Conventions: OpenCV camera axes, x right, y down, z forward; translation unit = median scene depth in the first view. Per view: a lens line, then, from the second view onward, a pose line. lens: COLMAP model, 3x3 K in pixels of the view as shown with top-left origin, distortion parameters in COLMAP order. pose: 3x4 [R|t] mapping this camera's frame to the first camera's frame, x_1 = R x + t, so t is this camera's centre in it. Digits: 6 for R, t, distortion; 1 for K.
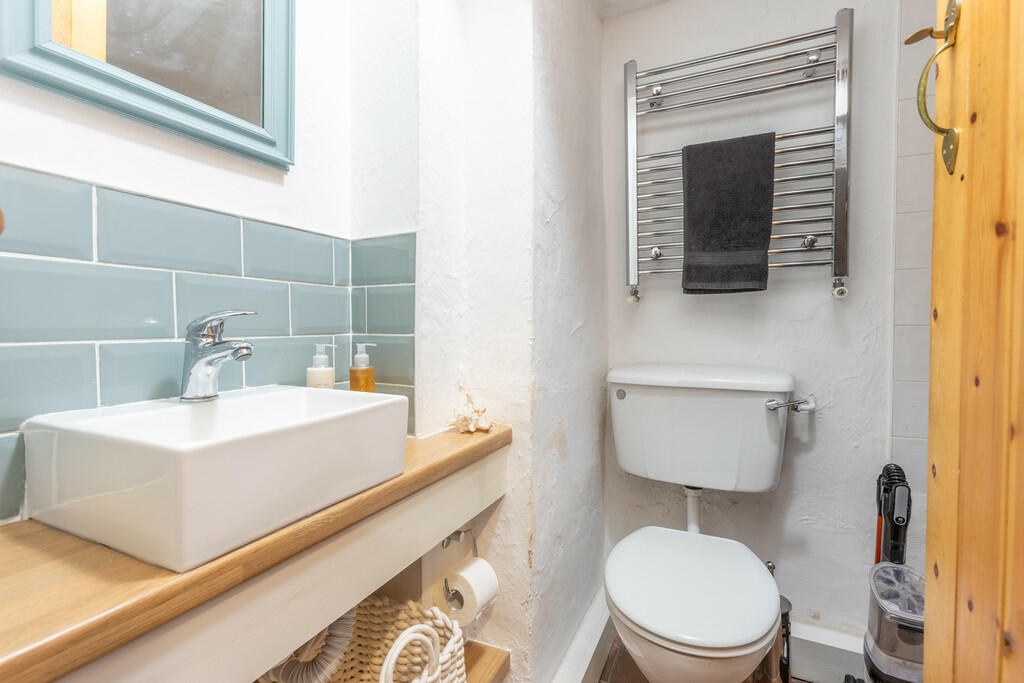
lens RADIAL K [[463.7, 0, 512.0], [0, 463.7, 341.5], [0, 0, 1]] dist [-0.011004, 0.009754]
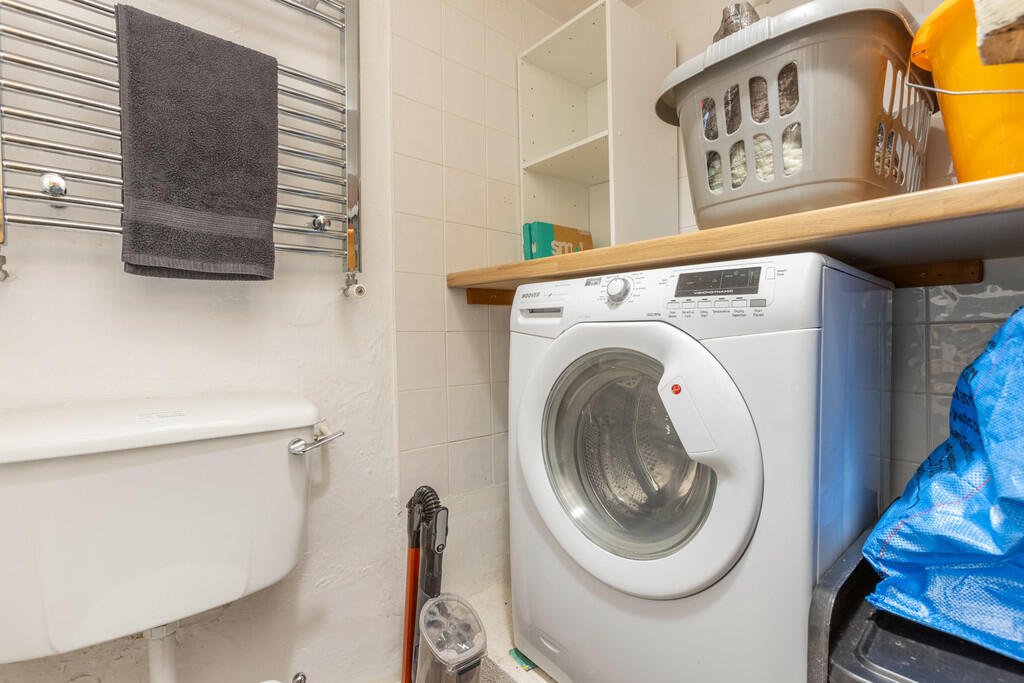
lens RADIAL K [[472.4, 0, 512.0], [0, 472.4, 341.5], [0, 0, 1]] dist [-0.025333, 0.013438]
pose [[0.402133, -0.013391, 0.915483, 0.051879], [0.031736, 0.999496, 0.000679, -0.008326], [-0.915031, 0.028781, 0.402356, 0.392285]]
